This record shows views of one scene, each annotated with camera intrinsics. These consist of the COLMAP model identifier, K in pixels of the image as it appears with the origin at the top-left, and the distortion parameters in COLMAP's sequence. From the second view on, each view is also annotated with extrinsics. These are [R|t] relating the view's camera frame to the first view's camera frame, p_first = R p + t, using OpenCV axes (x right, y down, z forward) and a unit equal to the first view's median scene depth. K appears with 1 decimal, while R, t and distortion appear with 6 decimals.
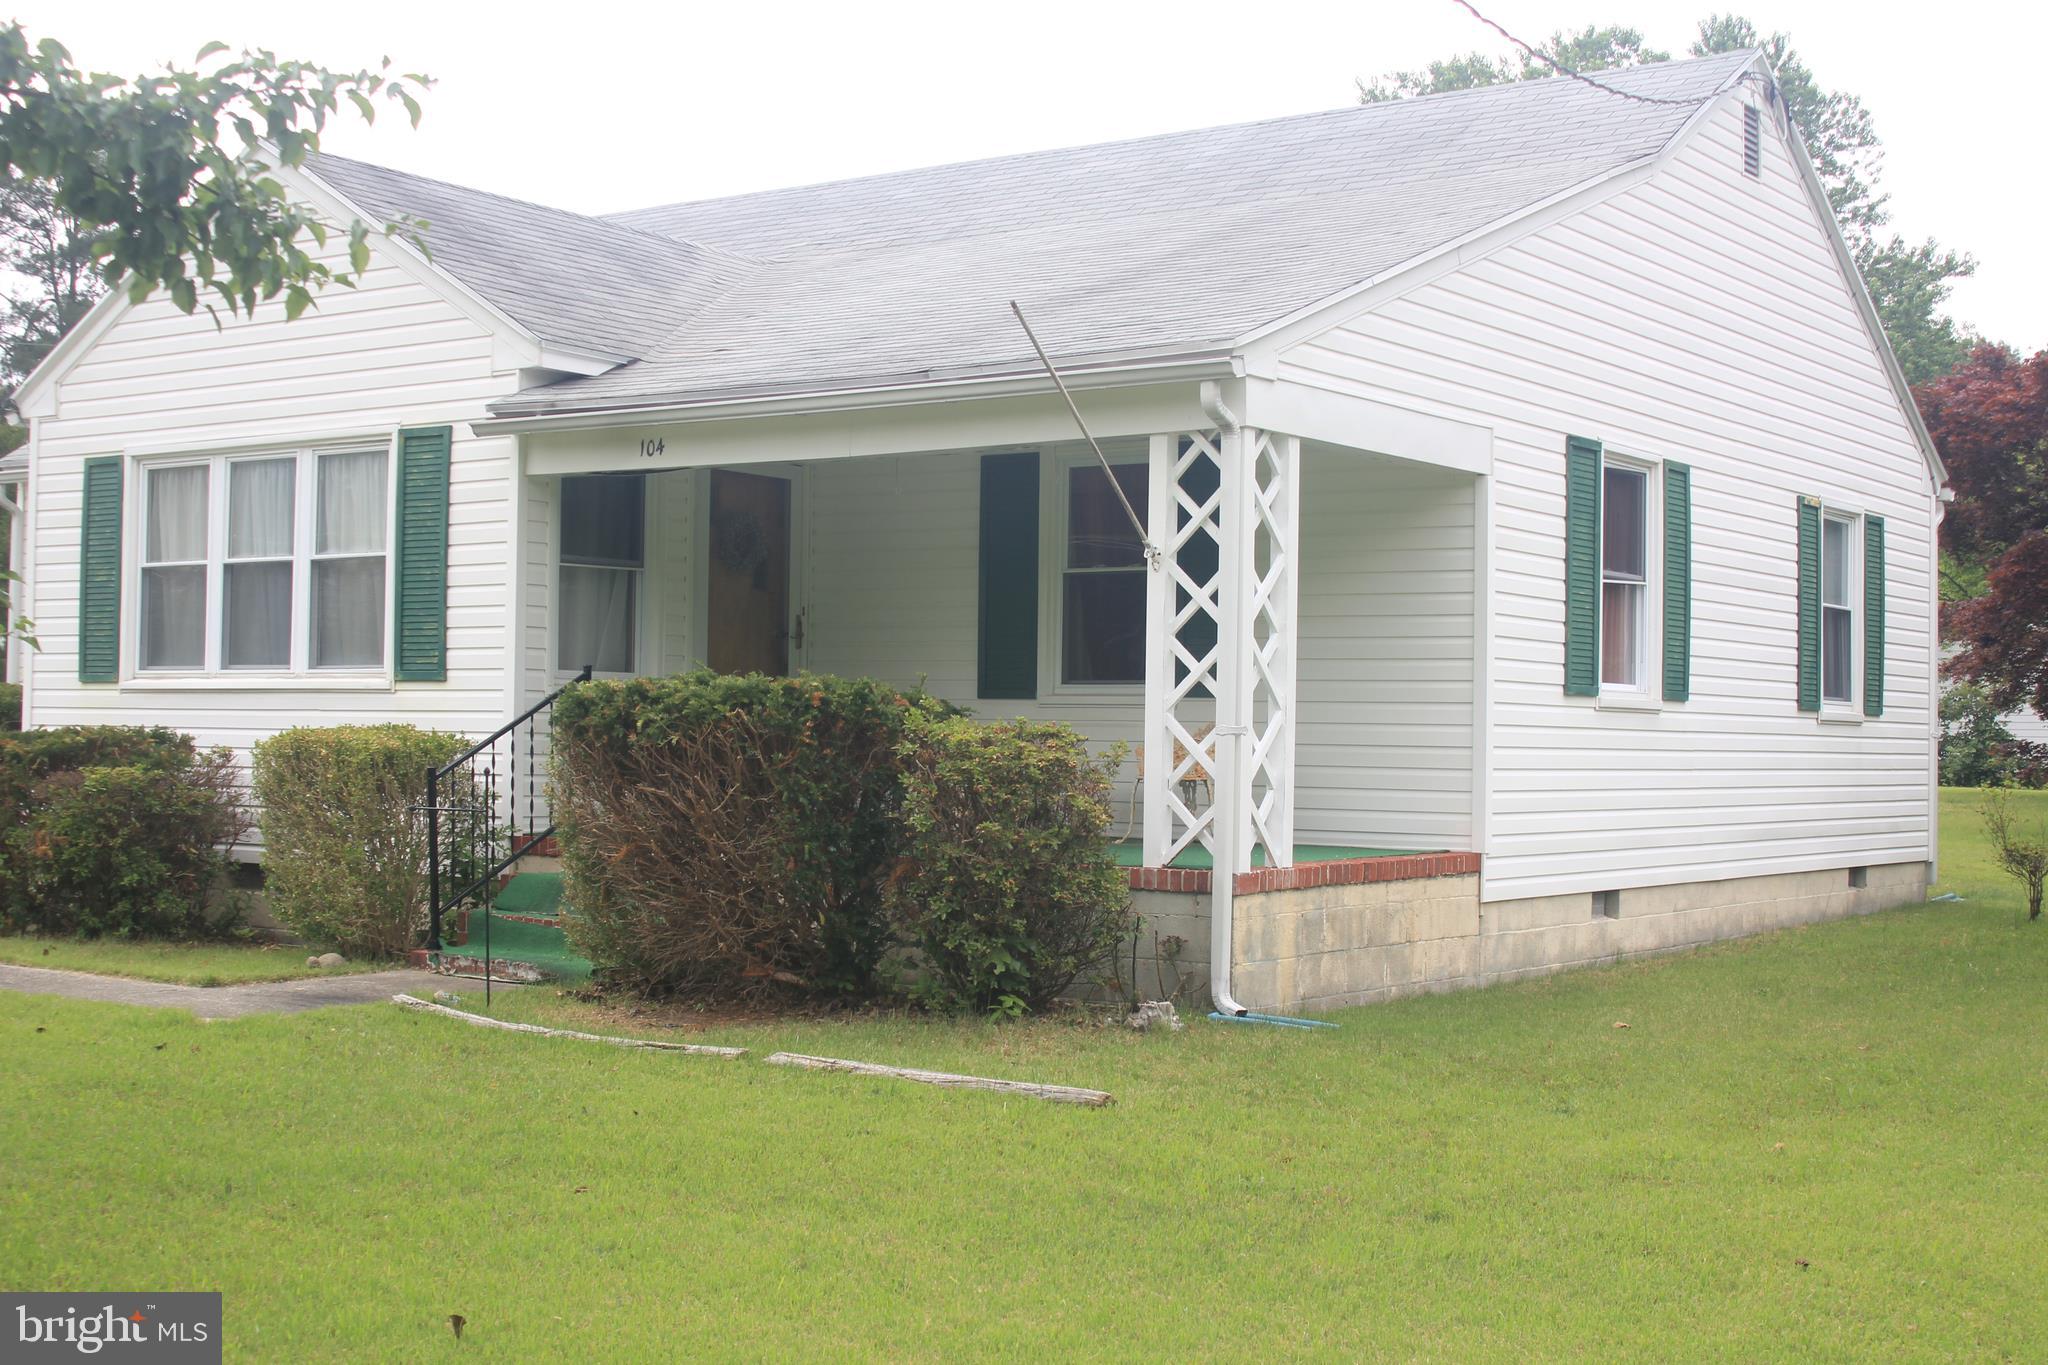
lens RADIAL K [[2687.5, 0, 1024.0], [0, 2687.5, 682.5], [0, 0, 1]] dist [-0.117626, 0.029294]
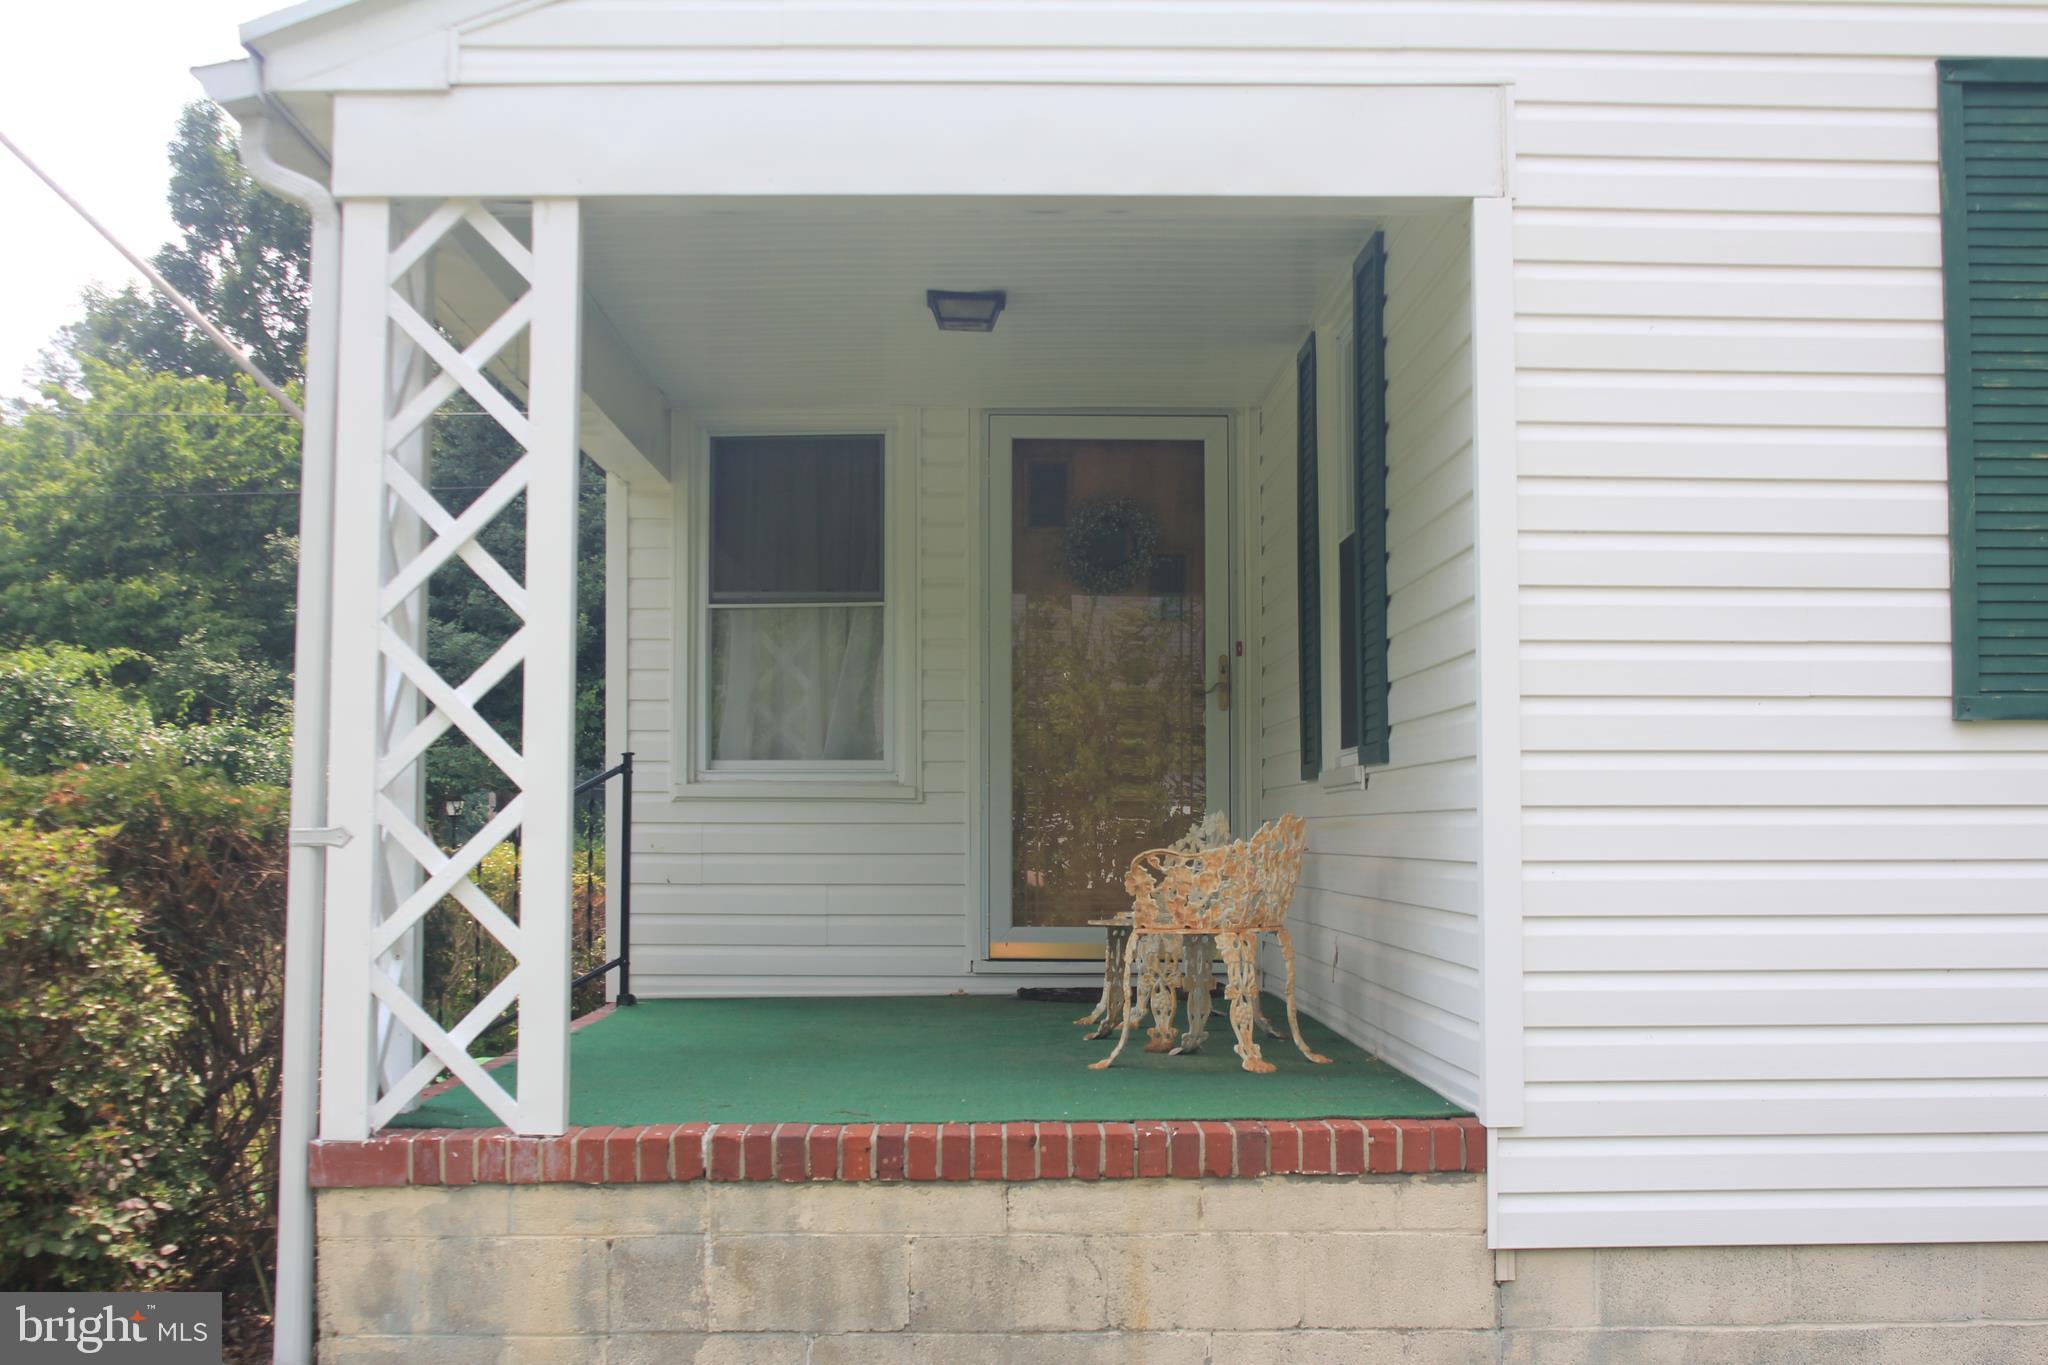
lens RADIAL K [[2687.5, 0, 1024.0], [0, 2687.5, 682.5], [0, 0, 1]] dist [-0.117626, 0.029294]
pose [[0.591162, -0.063190, -0.804073, 0.430270], [0.028257, 0.997937, -0.057650, 0.017180], [0.806057, 0.011360, 0.591728, 0.664987]]
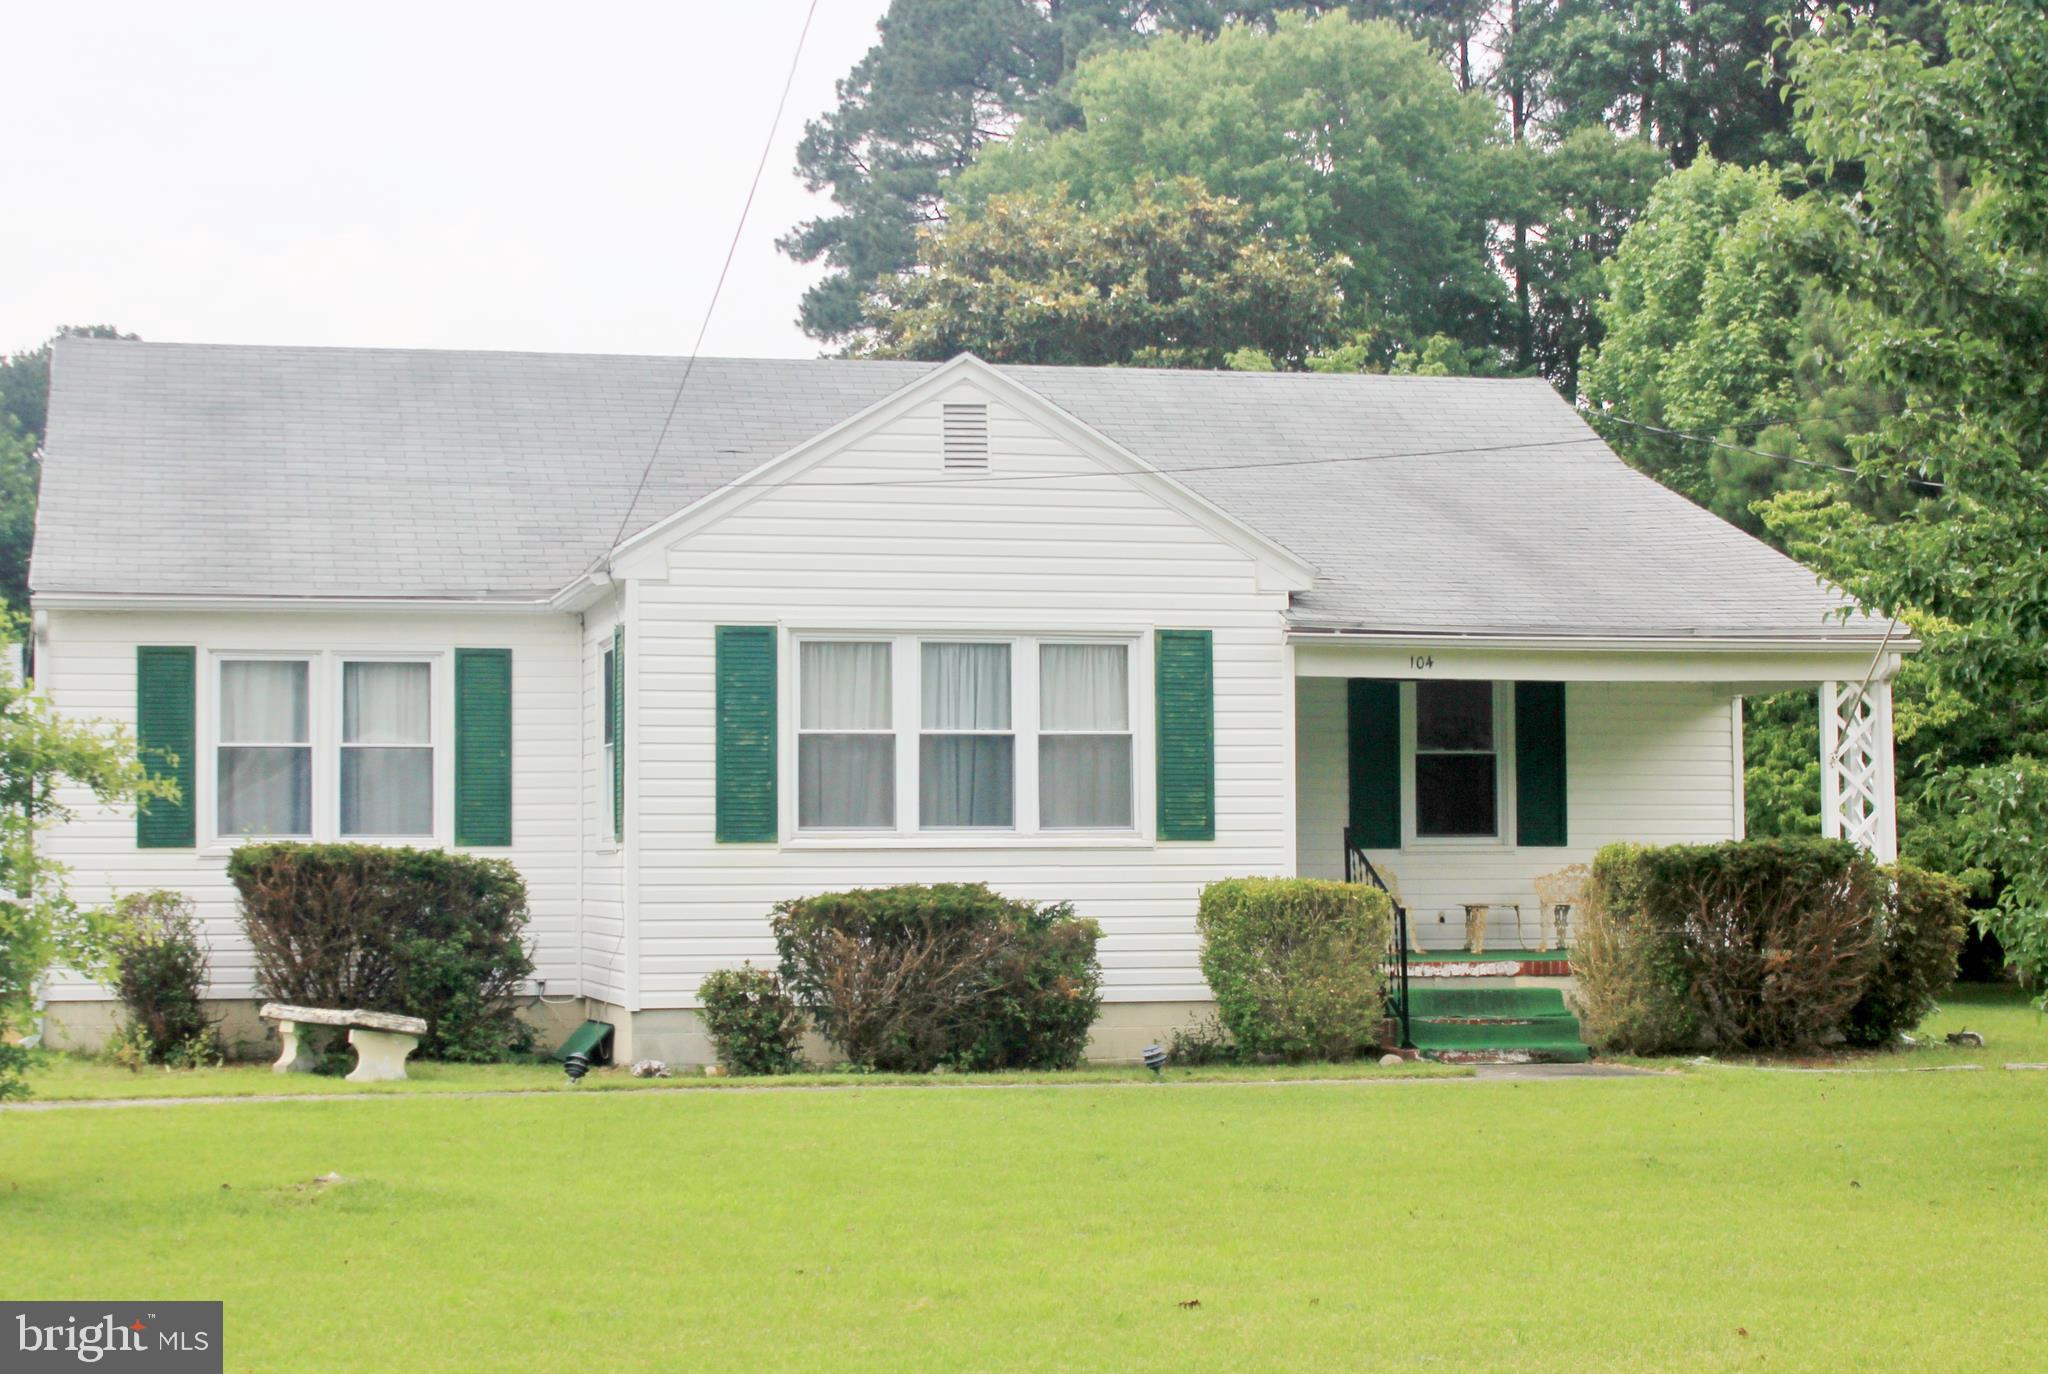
lens RADIAL K [[2687.5, 0, 1024.0], [0, 2687.5, 687.0], [0, 0, 1]] dist [-0.117626, 0.029294]
pose [[0.674585, 0.031465, 0.737526, -1.175160], [0.001492, 0.999031, -0.043987, -0.016231], [-0.738196, 0.030773, 0.673884, 0.234298]]
